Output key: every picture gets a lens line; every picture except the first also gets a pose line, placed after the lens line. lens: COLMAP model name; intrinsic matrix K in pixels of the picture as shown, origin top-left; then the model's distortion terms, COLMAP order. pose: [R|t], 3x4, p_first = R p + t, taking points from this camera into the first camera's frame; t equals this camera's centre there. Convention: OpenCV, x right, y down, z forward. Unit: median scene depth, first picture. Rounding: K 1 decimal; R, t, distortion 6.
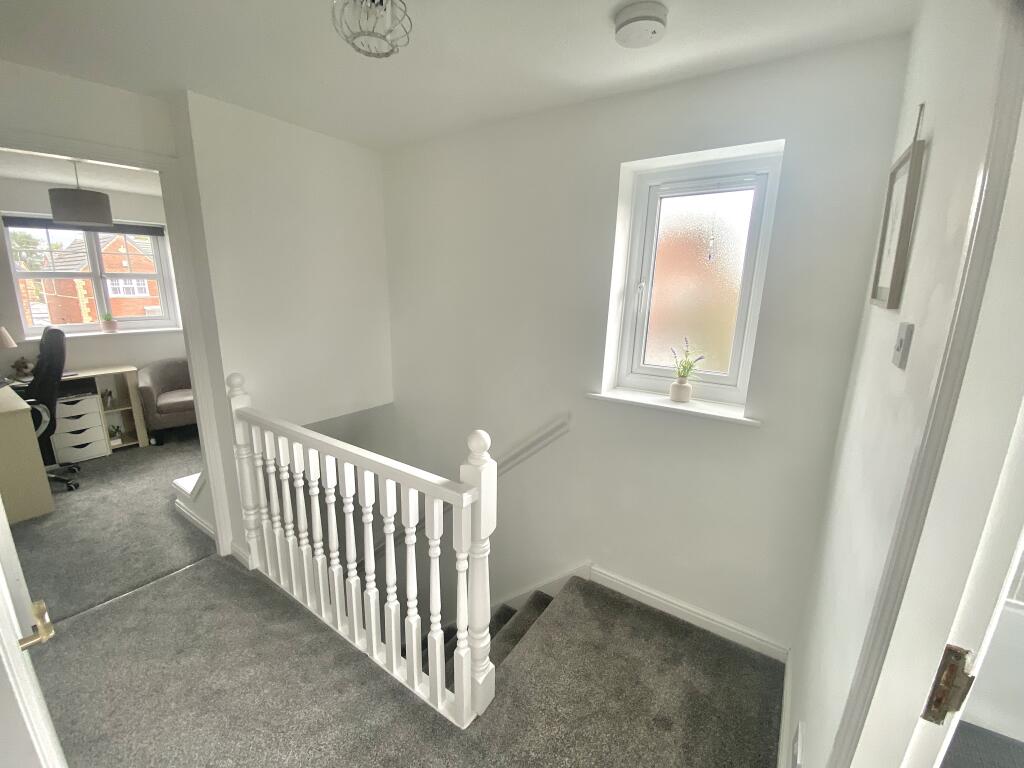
lens RADIAL K [[414.0, 0, 512.0], [0, 414.0, 384.0], [0, 0, 1]] dist [0.001668, -0.013906]
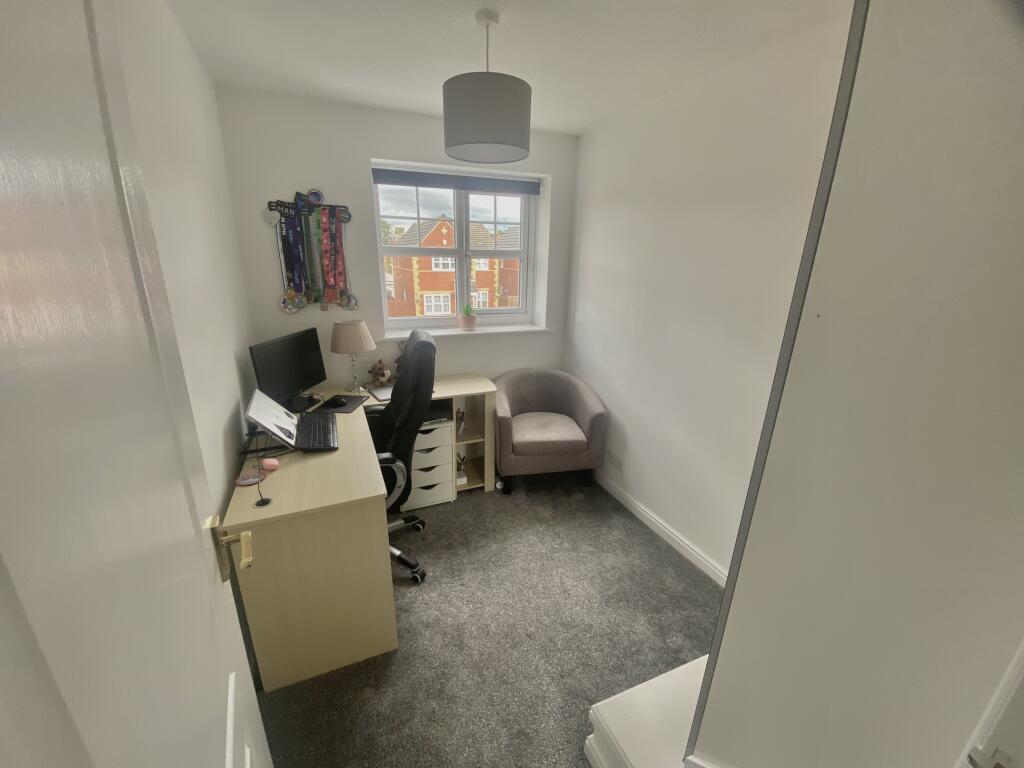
lens RADIAL K [[410.5, 0, 512.0], [0, 410.5, 384.0], [0, 0, 1]] dist [0.044892, 0.000003]
pose [[0.840283, 0.151109, -0.520664, -0.546187], [-0.121260, 0.988425, 0.091168, -0.115883], [0.528413, -0.013471, 0.848880, 0.430088]]
